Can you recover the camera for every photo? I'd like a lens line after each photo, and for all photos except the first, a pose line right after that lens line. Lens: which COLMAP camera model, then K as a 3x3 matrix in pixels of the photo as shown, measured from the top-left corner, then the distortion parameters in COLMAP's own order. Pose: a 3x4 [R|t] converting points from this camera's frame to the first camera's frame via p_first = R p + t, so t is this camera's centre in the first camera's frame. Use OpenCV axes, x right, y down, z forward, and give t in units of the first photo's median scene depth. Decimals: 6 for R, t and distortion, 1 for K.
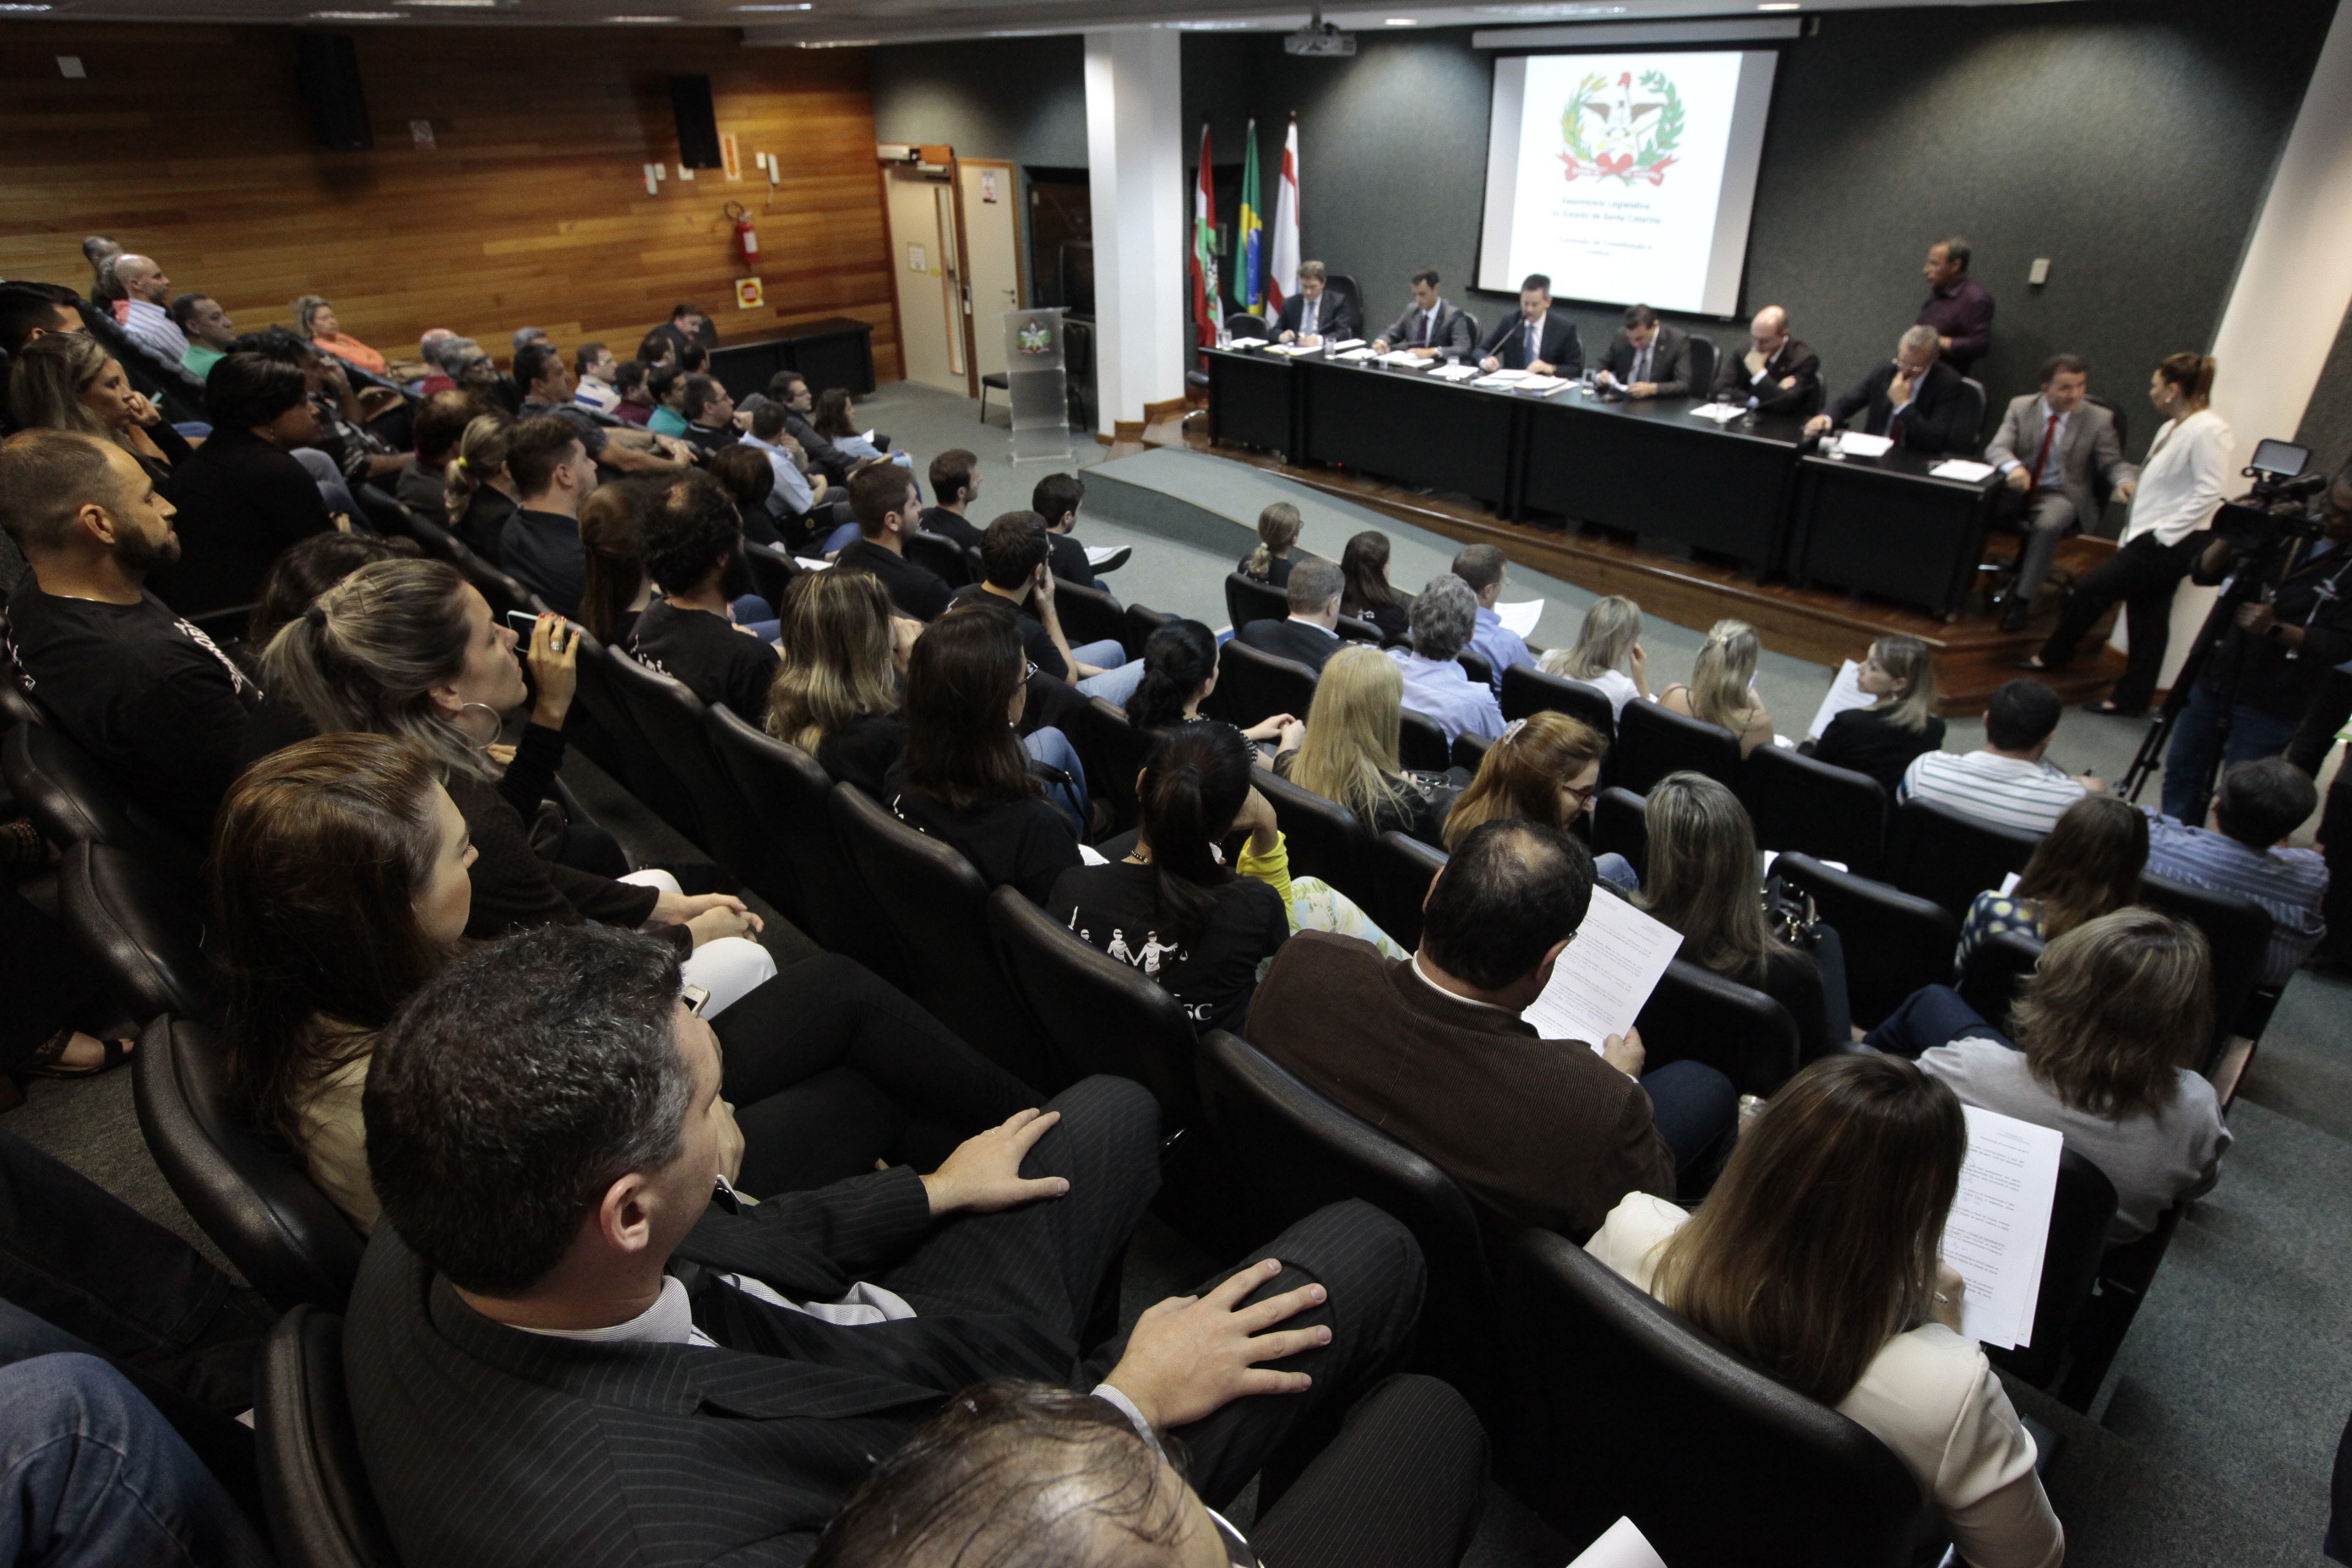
lens RADIAL K [[1306.7, 0, 1178.0], [0, 1306.7, 786.9], [0, 0, 1]] dist [-0.040630, 0.024017]
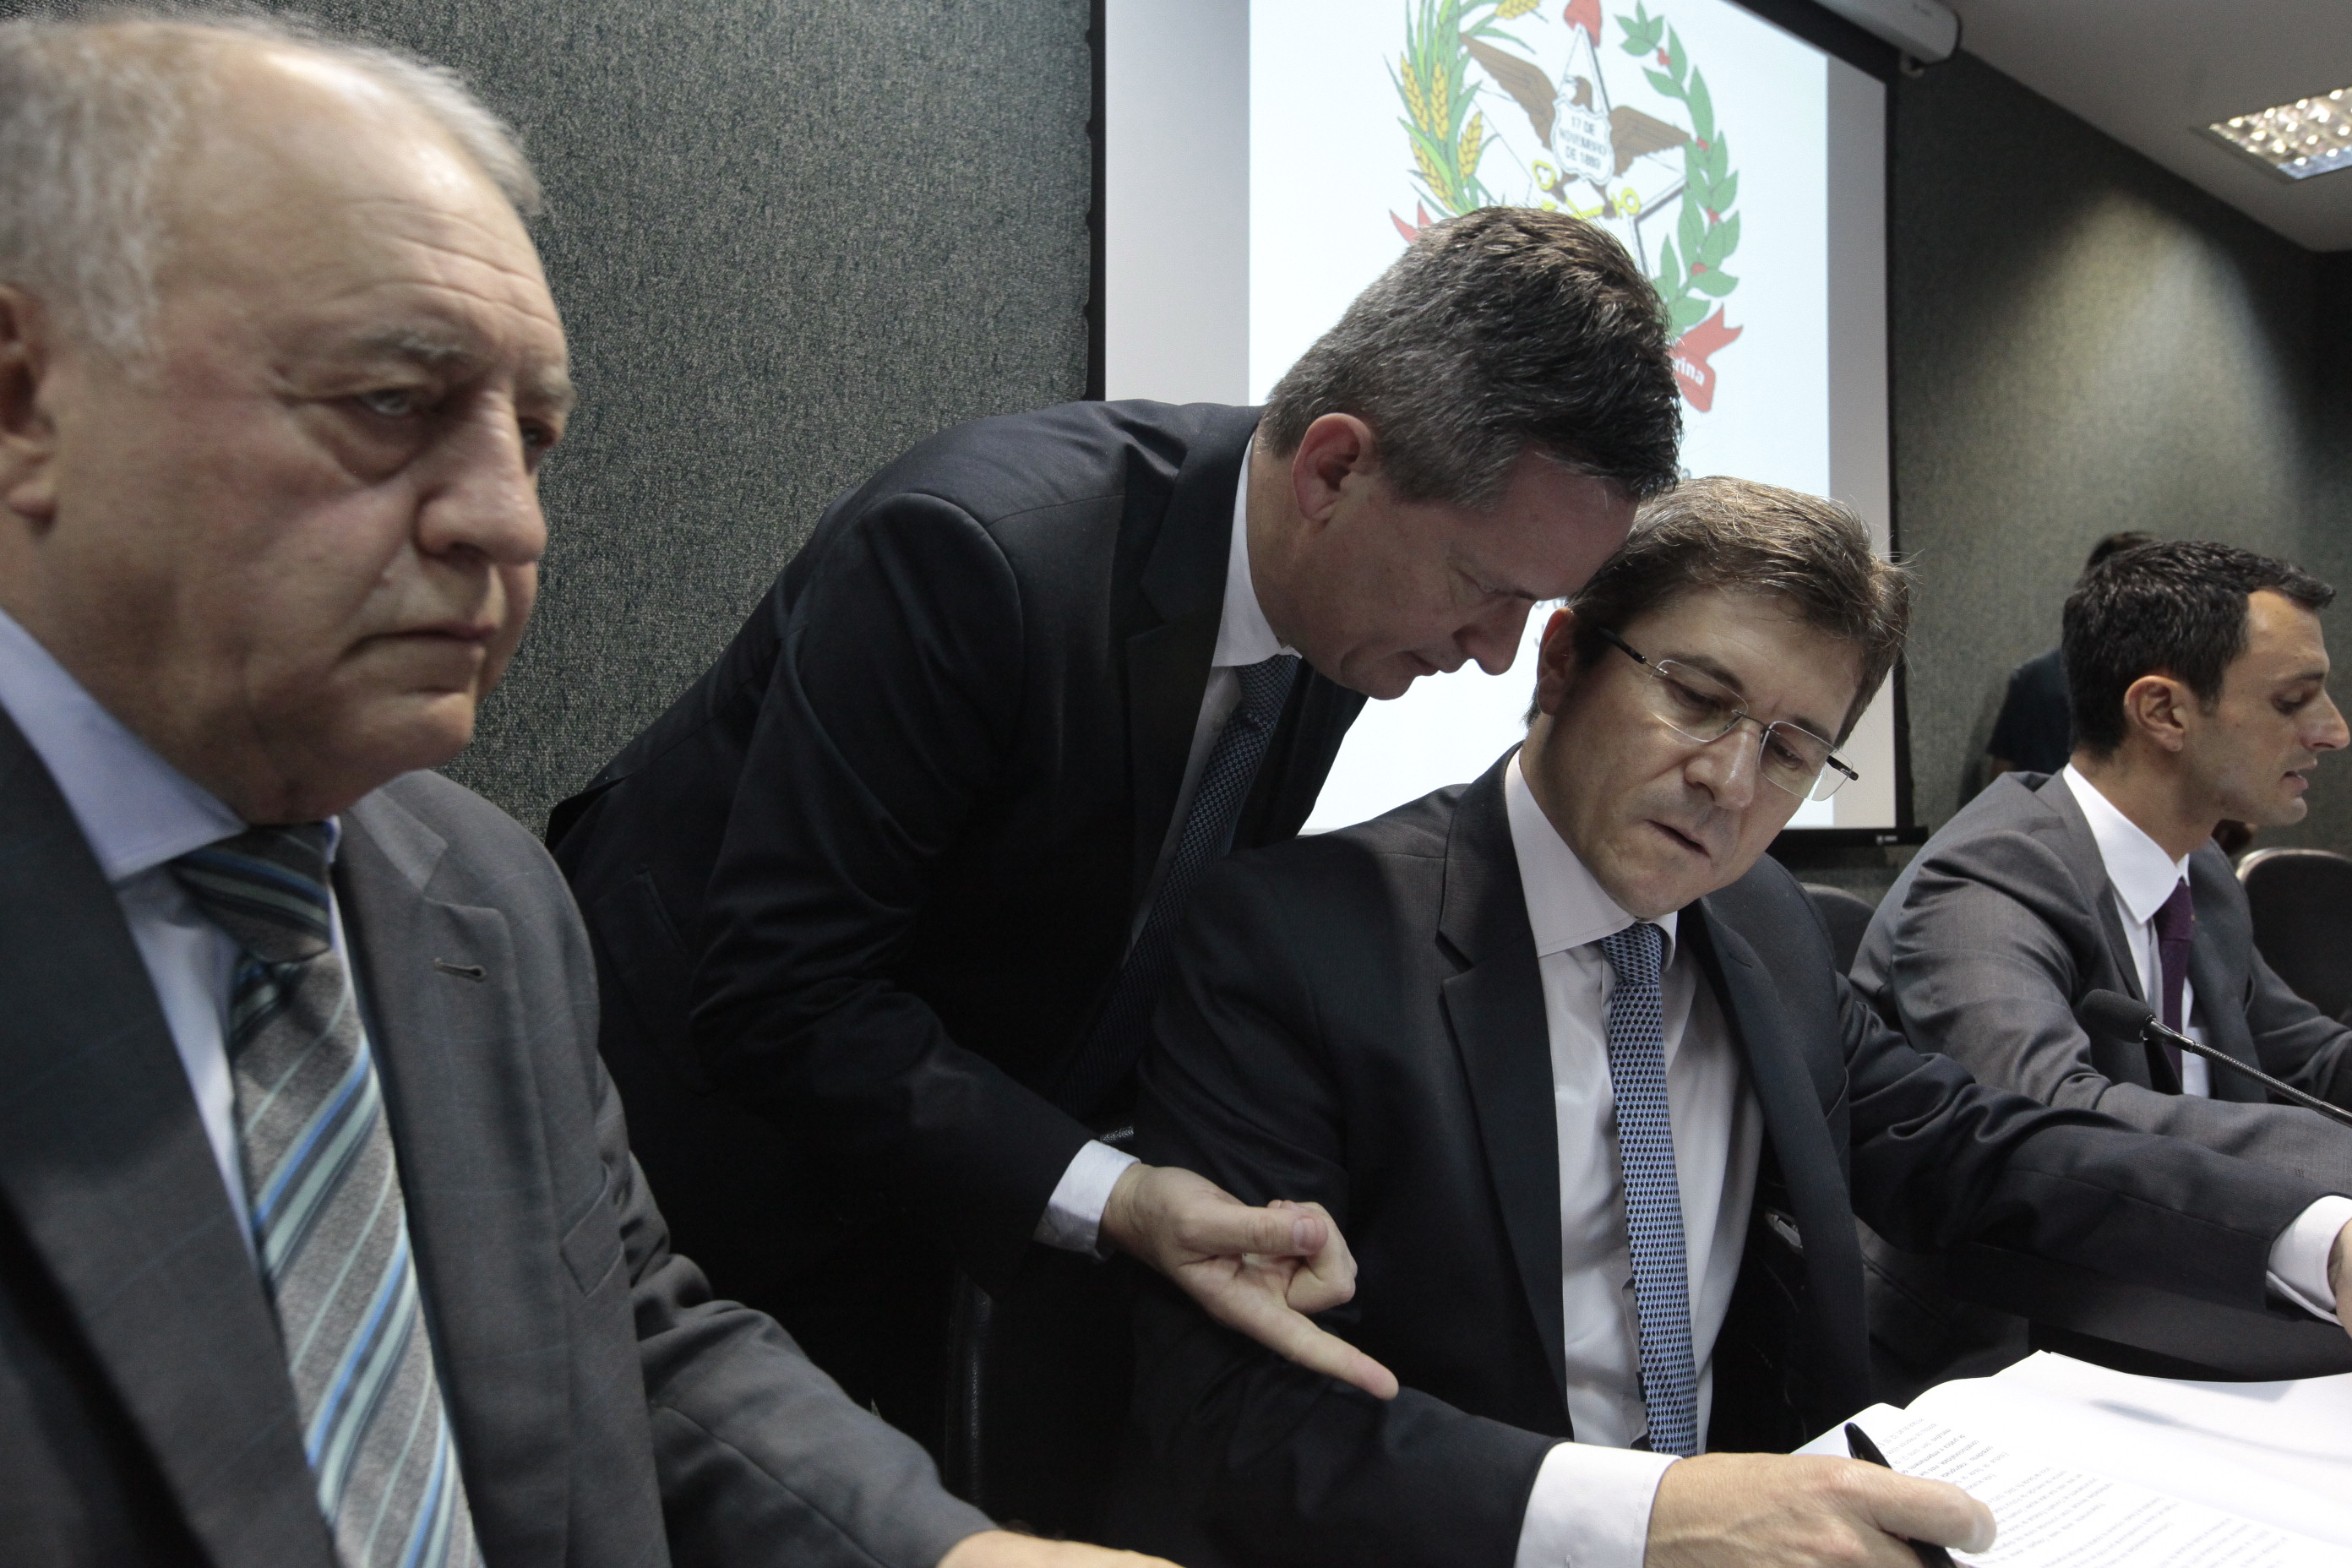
lens RADIAL K [[1682.4, 0, 1156.1], [0, 1682.4, 784.8], [0, 0, 1]] dist [-0.041174, 0.060453]
pose [[0.090529, 0.033879, 0.995317, 0.013773], [0.474005, 0.877492, -0.072981, -0.427006], [-0.875856, 0.478392, 0.063380, 1.121451]]
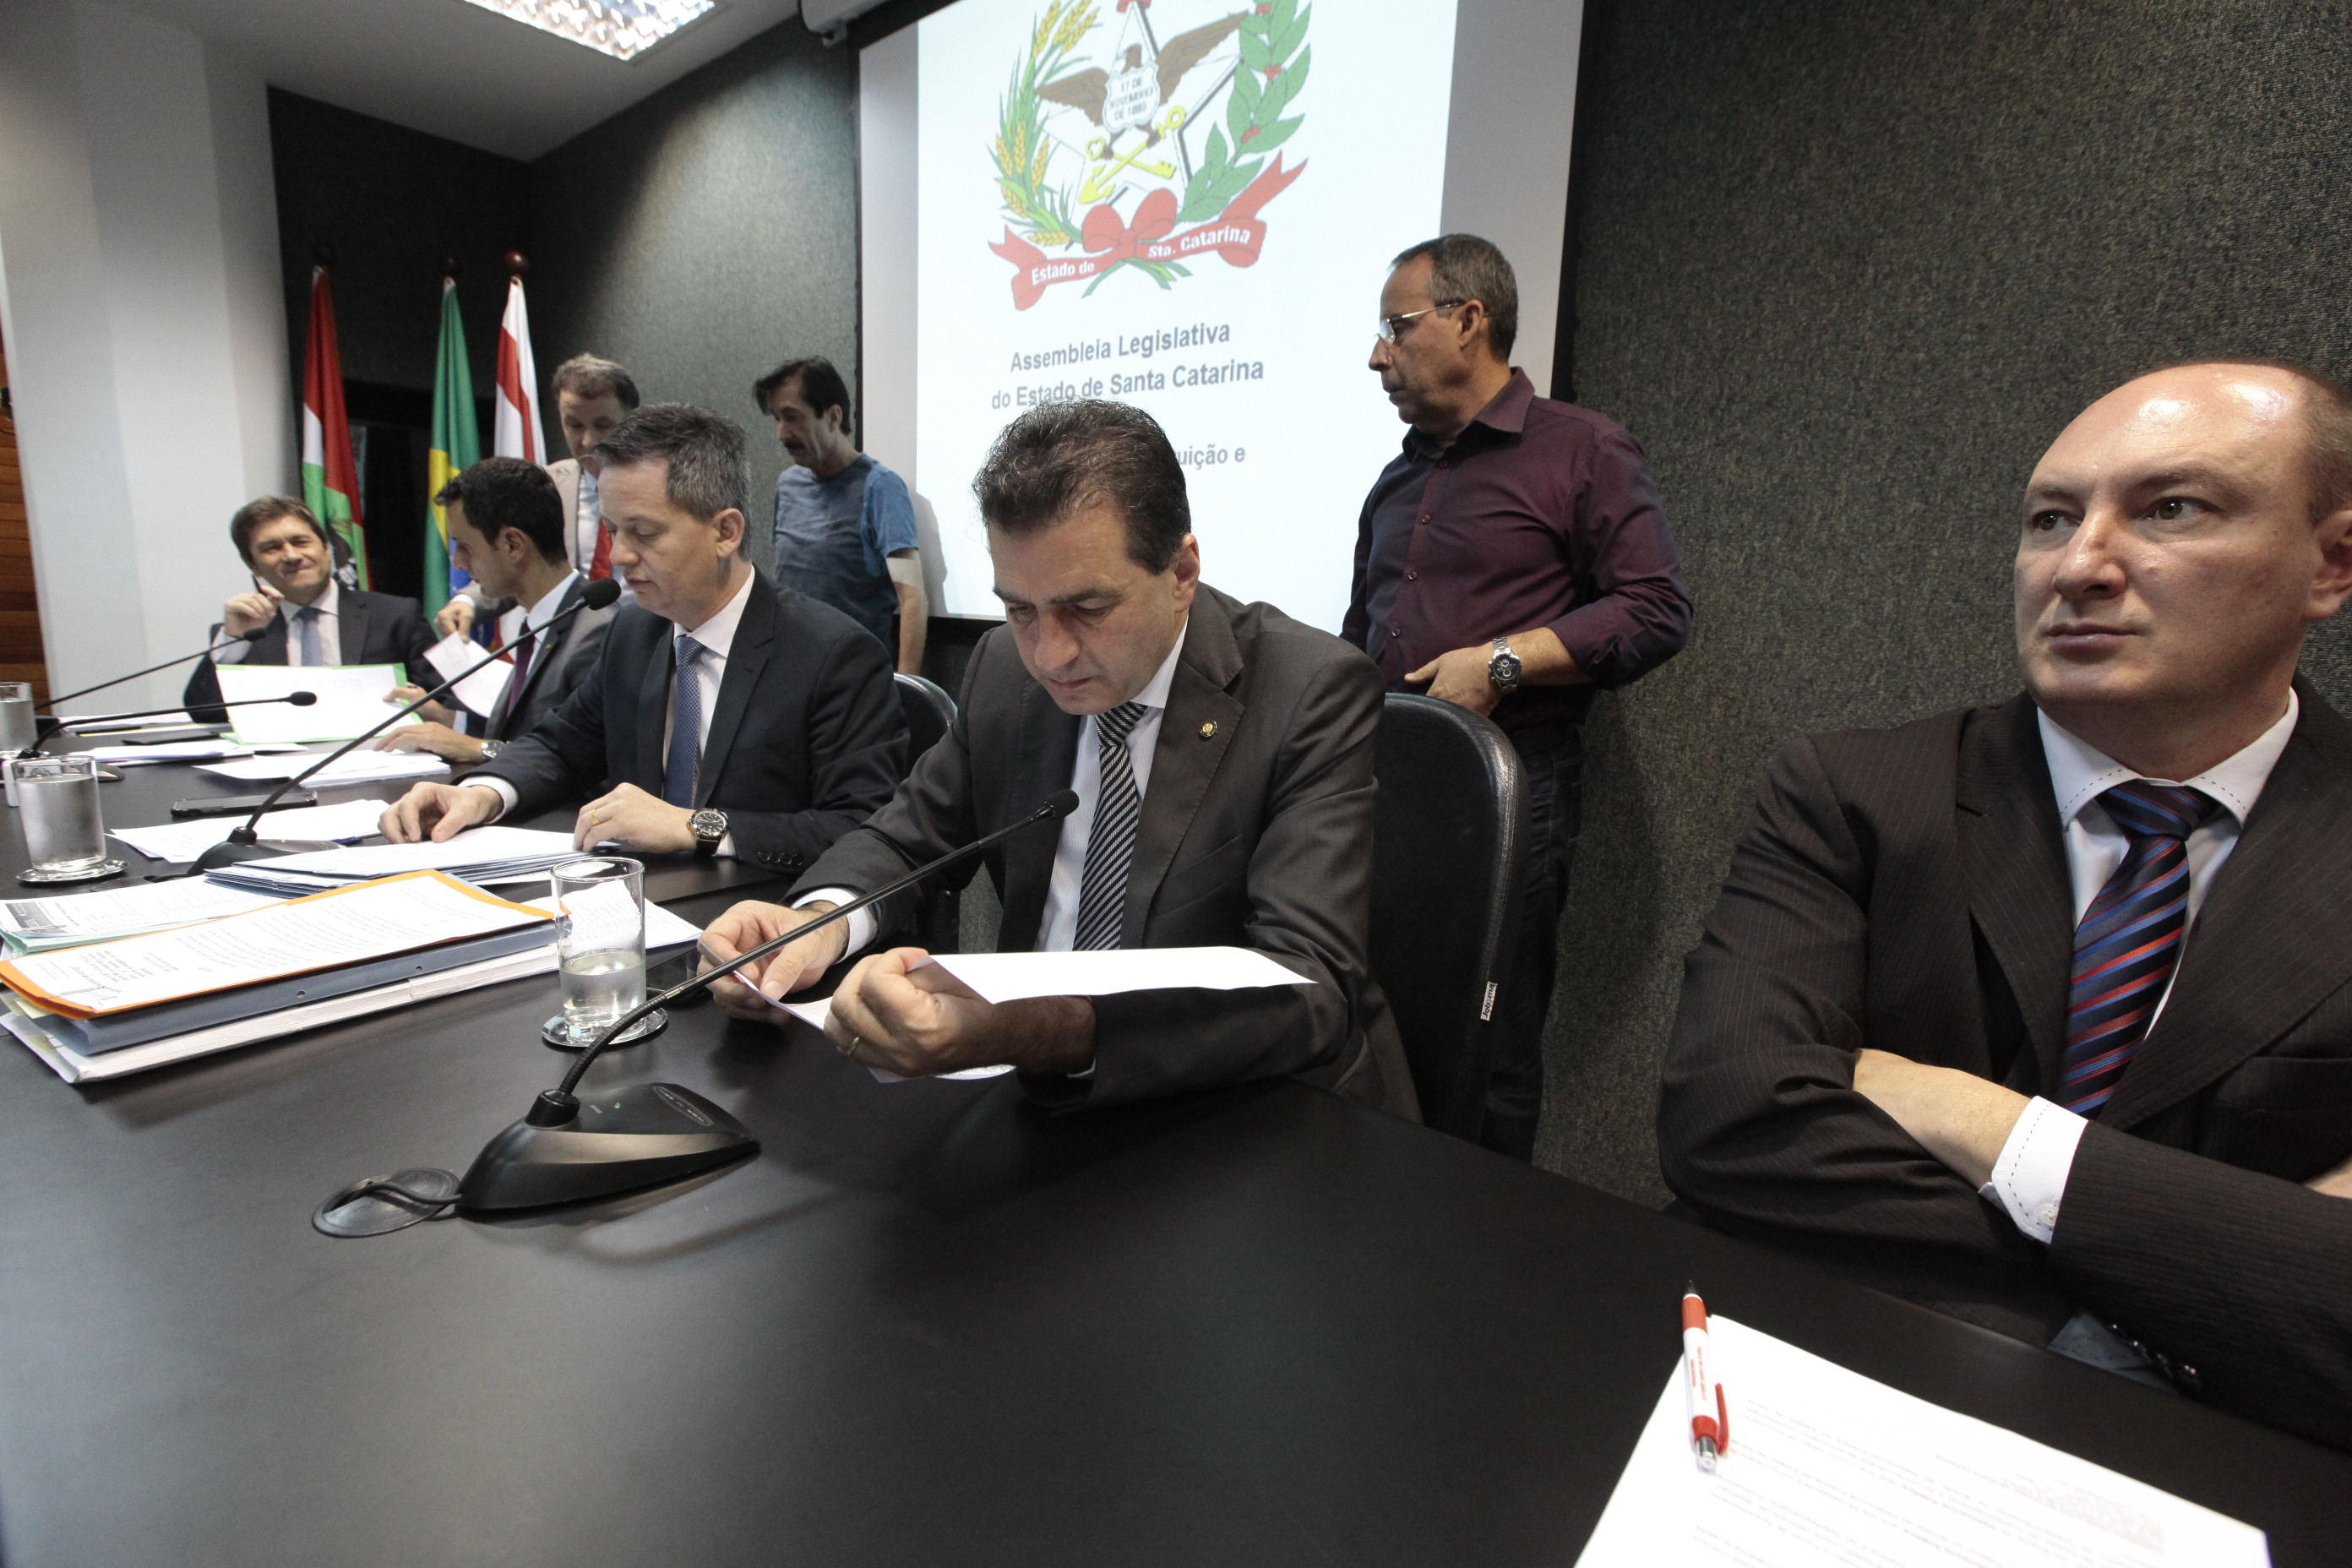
lens RADIAL K [[1063.9, 0, 1175.5], [0, 1063.9, 793.9], [0, 0, 1]] dist [-0.044689, 0.011085]
pose [[0.989913, 0.037650, 0.136585, 0.326141], [0.006882, 0.950129, -0.311782, -0.267600], [-0.141512, 0.309577, 0.940285, 0.808552]]
